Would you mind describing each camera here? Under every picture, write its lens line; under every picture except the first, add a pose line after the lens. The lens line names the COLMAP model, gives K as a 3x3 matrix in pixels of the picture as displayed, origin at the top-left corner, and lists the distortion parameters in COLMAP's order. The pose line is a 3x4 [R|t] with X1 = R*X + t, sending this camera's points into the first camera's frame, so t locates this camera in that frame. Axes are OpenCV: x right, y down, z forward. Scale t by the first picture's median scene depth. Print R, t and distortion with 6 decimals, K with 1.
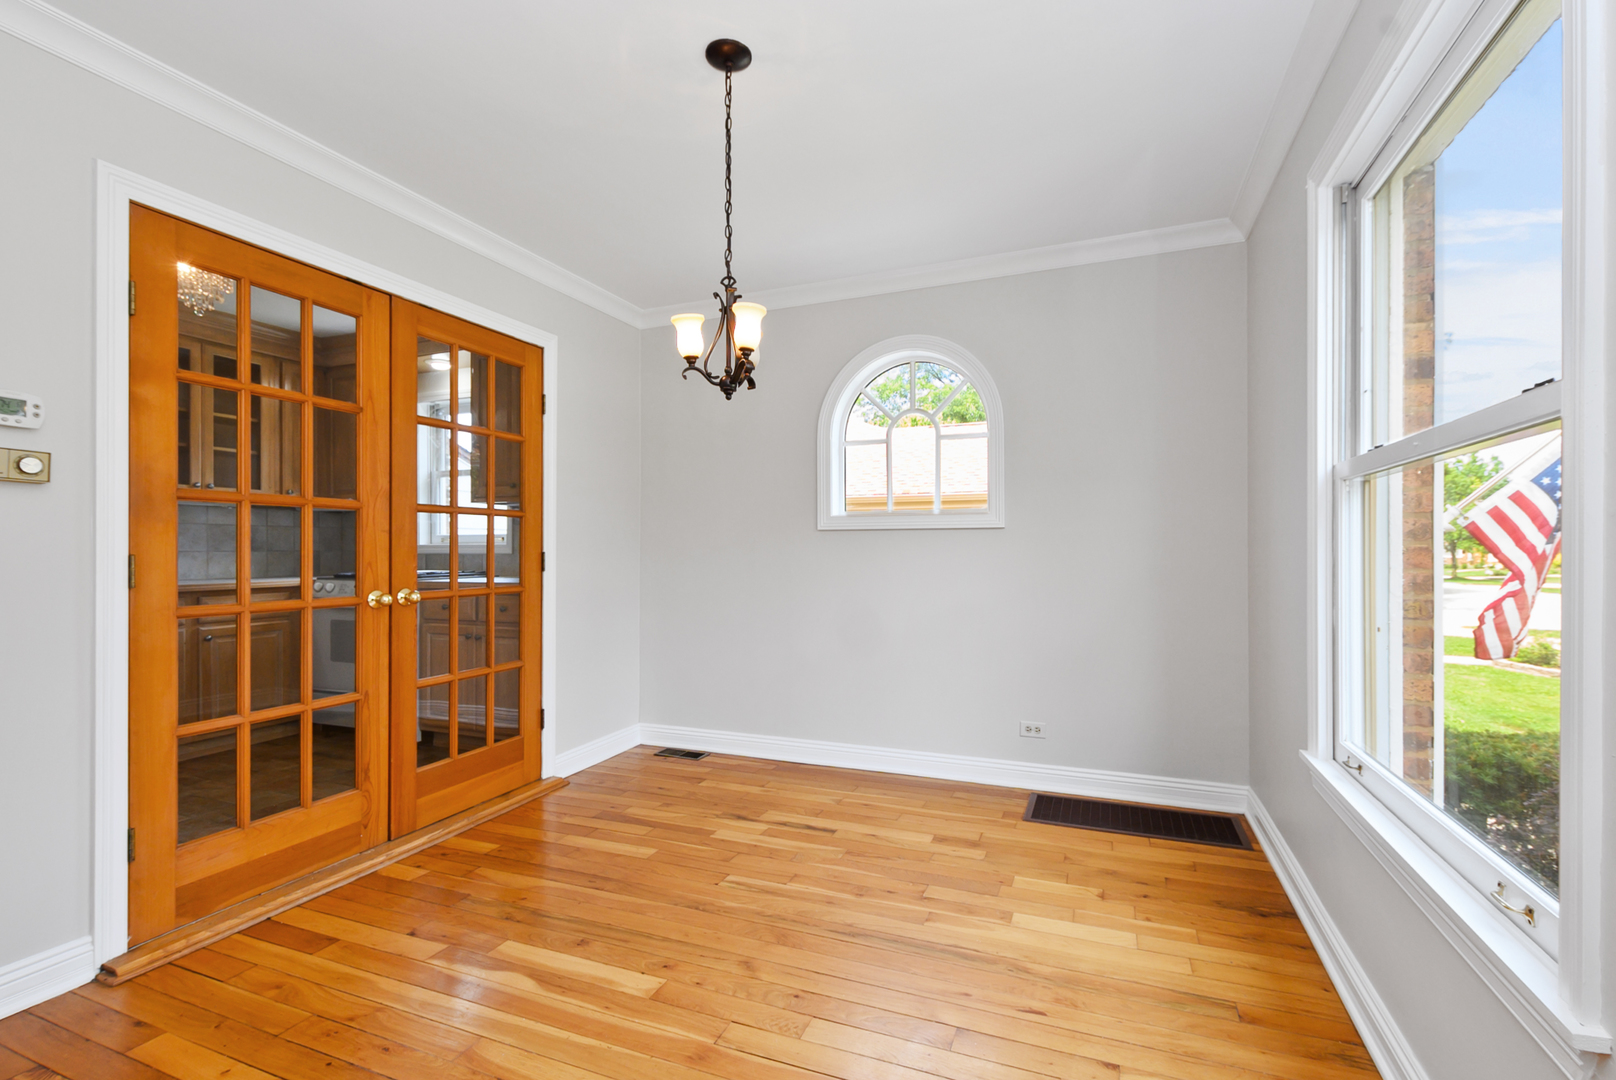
lens RADIAL K [[696.4, 0, 813.2], [0, 696.4, 549.5], [0, 0, 1]] dist [-0.000553, 0.000025]
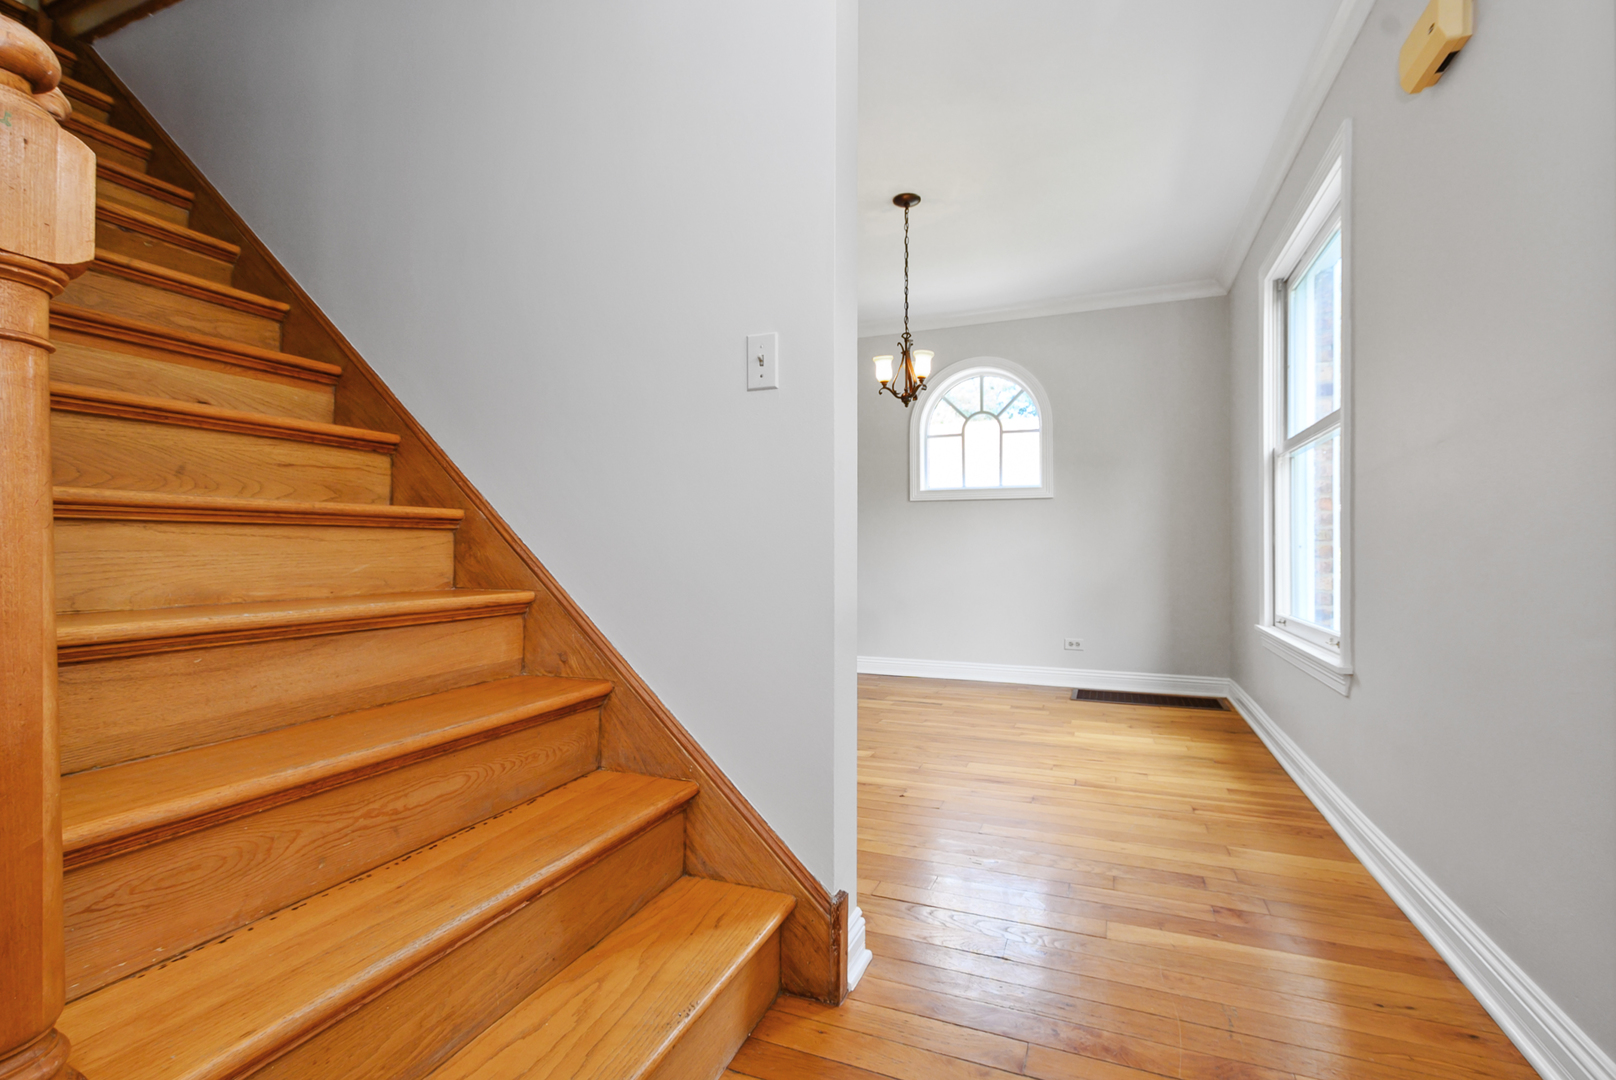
lens RADIAL K [[708.6, 0, 810.5], [0, 708.6, 546.1], [0, 0, 1]] dist [0.001091, -0.000016]
pose [[0.999996, 0.002575, 0.000664, -0.347700], [-0.002573, 0.999993, -0.002882, 0.118020], [-0.000671, 0.002881, 0.999996, -0.672503]]
